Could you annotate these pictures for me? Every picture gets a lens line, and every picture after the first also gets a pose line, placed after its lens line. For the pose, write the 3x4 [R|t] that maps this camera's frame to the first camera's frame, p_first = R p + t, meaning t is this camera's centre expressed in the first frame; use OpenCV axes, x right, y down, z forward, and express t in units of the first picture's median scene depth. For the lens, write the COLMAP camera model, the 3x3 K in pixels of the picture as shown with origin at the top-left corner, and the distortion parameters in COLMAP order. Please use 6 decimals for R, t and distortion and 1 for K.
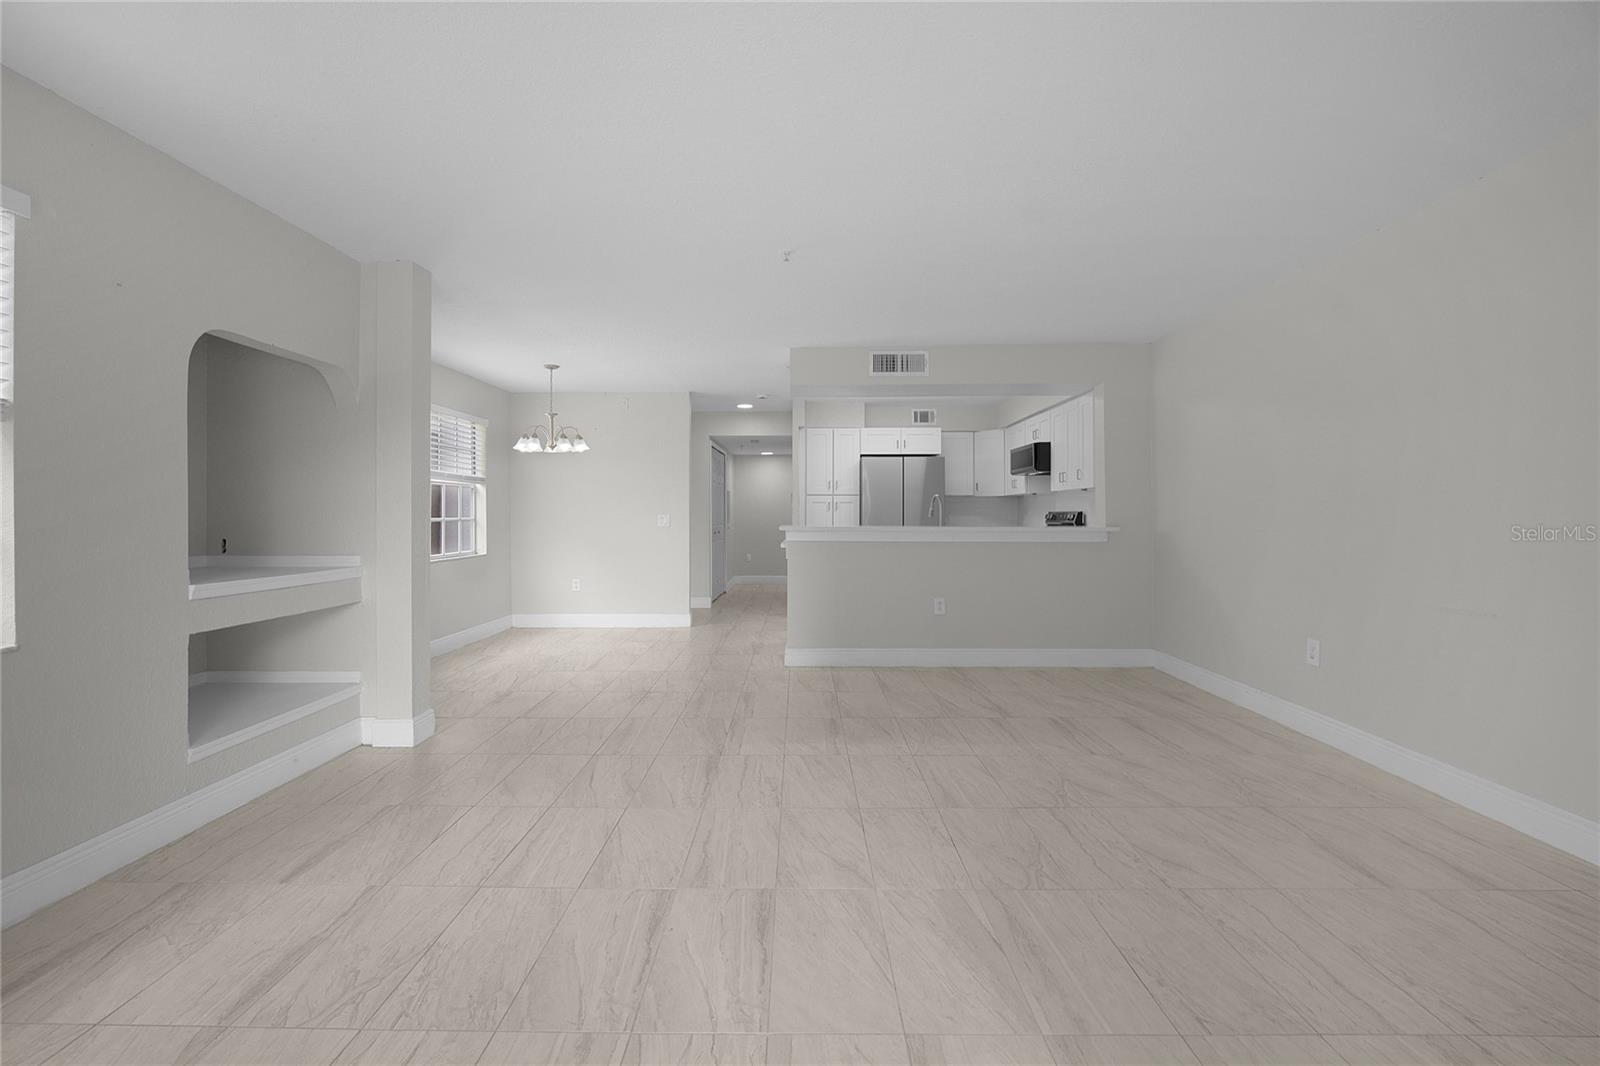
lens RADIAL K [[702.2, 0, 779.2], [0, 702.2, 514.2], [0, 0, 1]] dist [-0.011544, 0.004224]
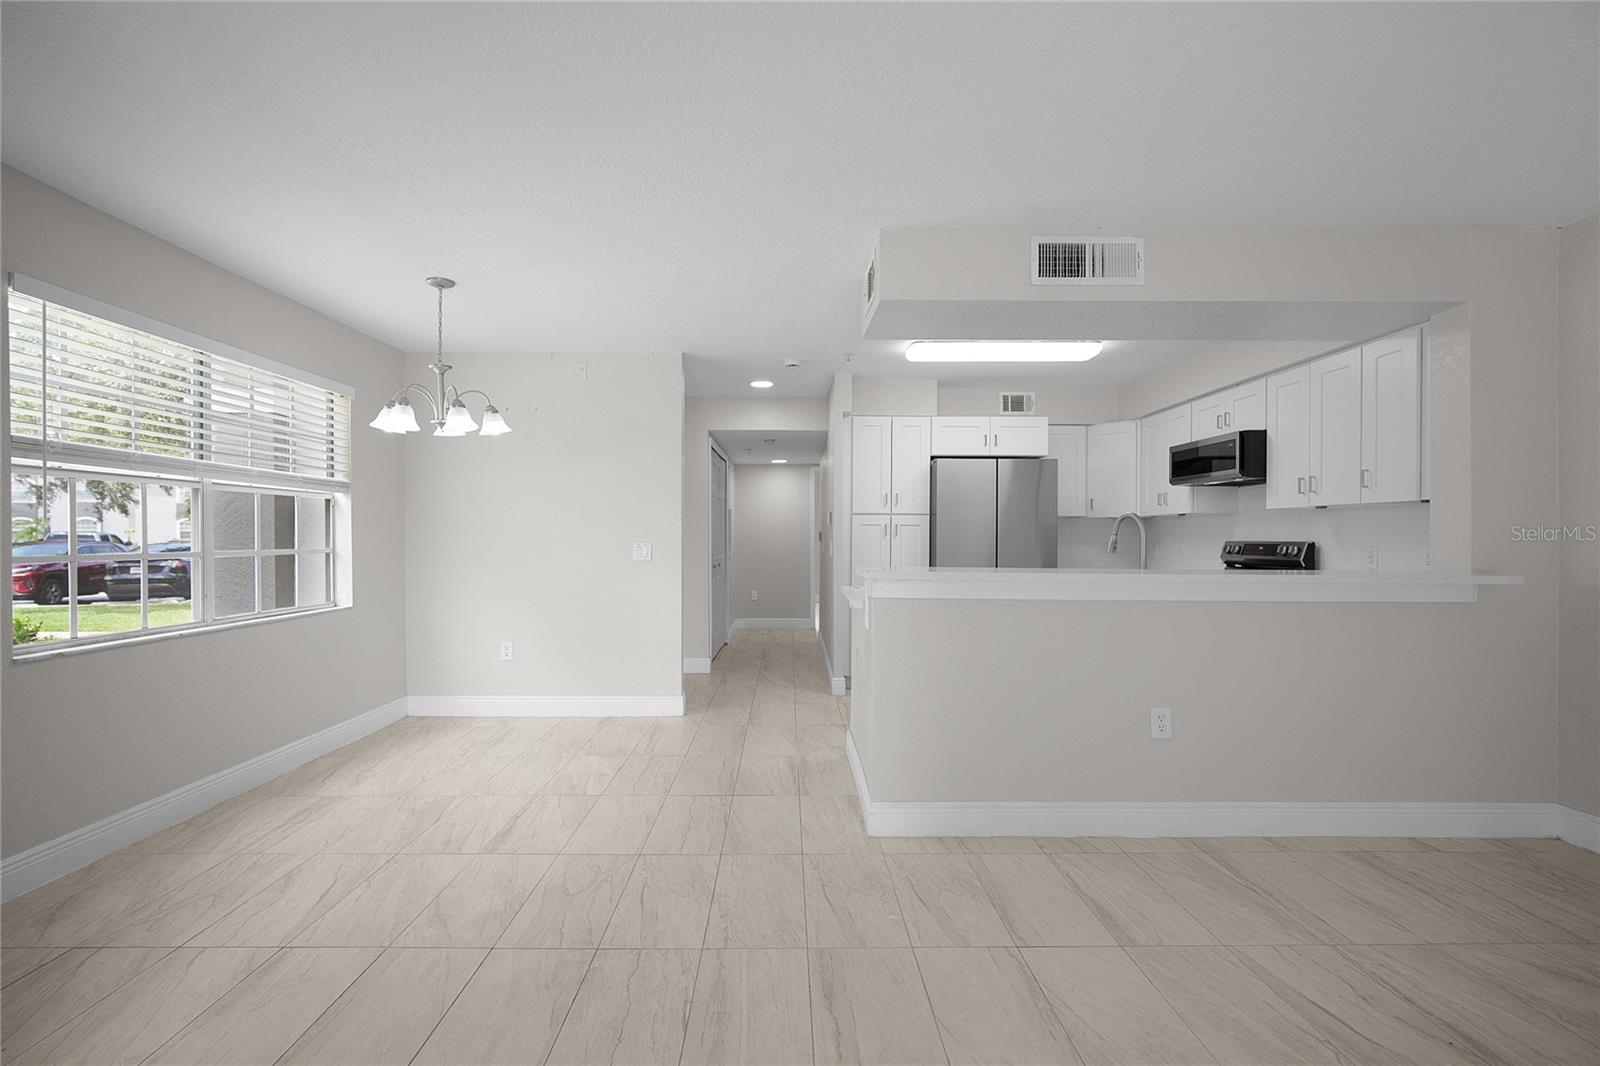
lens RADIAL K [[702.2, 0, 782.2], [0, 702.2, 545.3], [0, 0, 1]] dist [-0.011544, 0.004224]
pose [[0.999704, 0.004150, 0.023968, -0.059973], [-0.004453, 0.999911, 0.012568, -0.006845], [-0.023914, -0.012671, 0.999634, 0.413648]]
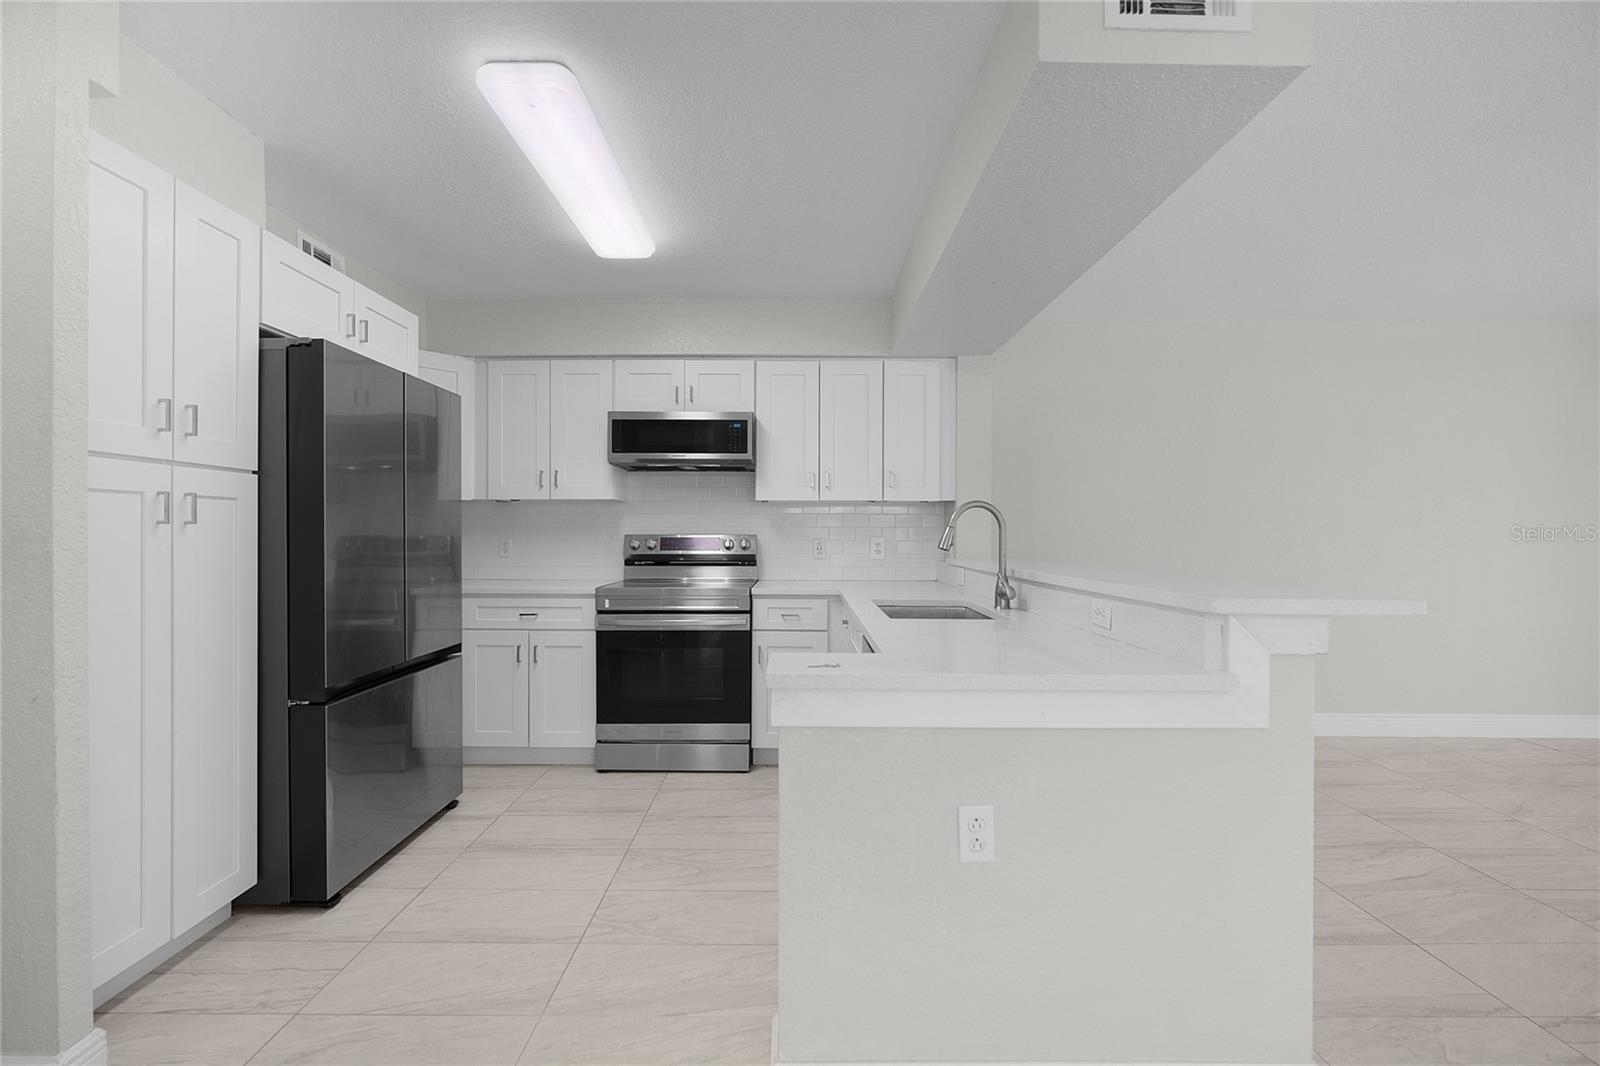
lens RADIAL K [[702.2, 0, 789.6], [0, 702.2, 537.2], [0, 0, 1]] dist [-0.011544, 0.004224]
pose [[-0.028982, -0.005309, 0.999566, -0.209457], [-0.003033, 0.999982, 0.005223, -0.005776], [-0.999575, -0.002881, -0.028997, 1.045607]]
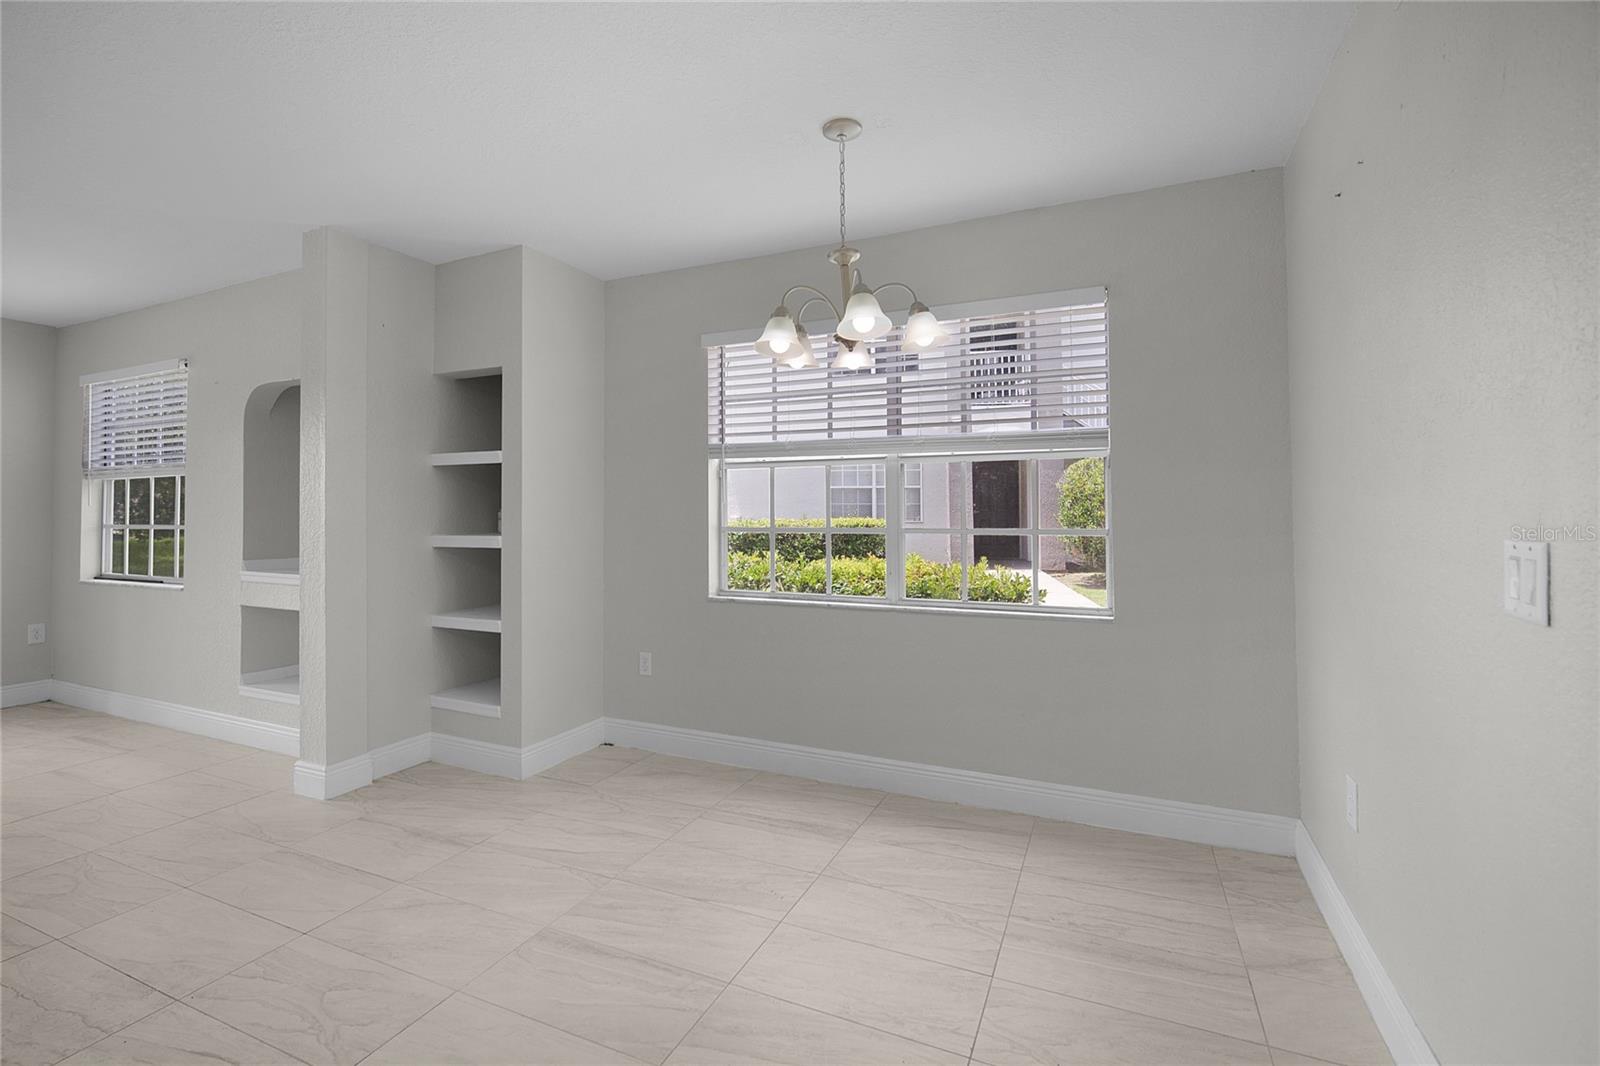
lens RADIAL K [[702.2, 0, 798.8], [0, 702.2, 510.3], [0, 0, 1]] dist [-0.011544, 0.004224]
pose [[-0.375880, -0.011820, -0.926593, 0.023686], [0.001090, 0.999912, -0.013197, -0.000514], [0.926668, -0.005971, -0.375834, 1.080470]]
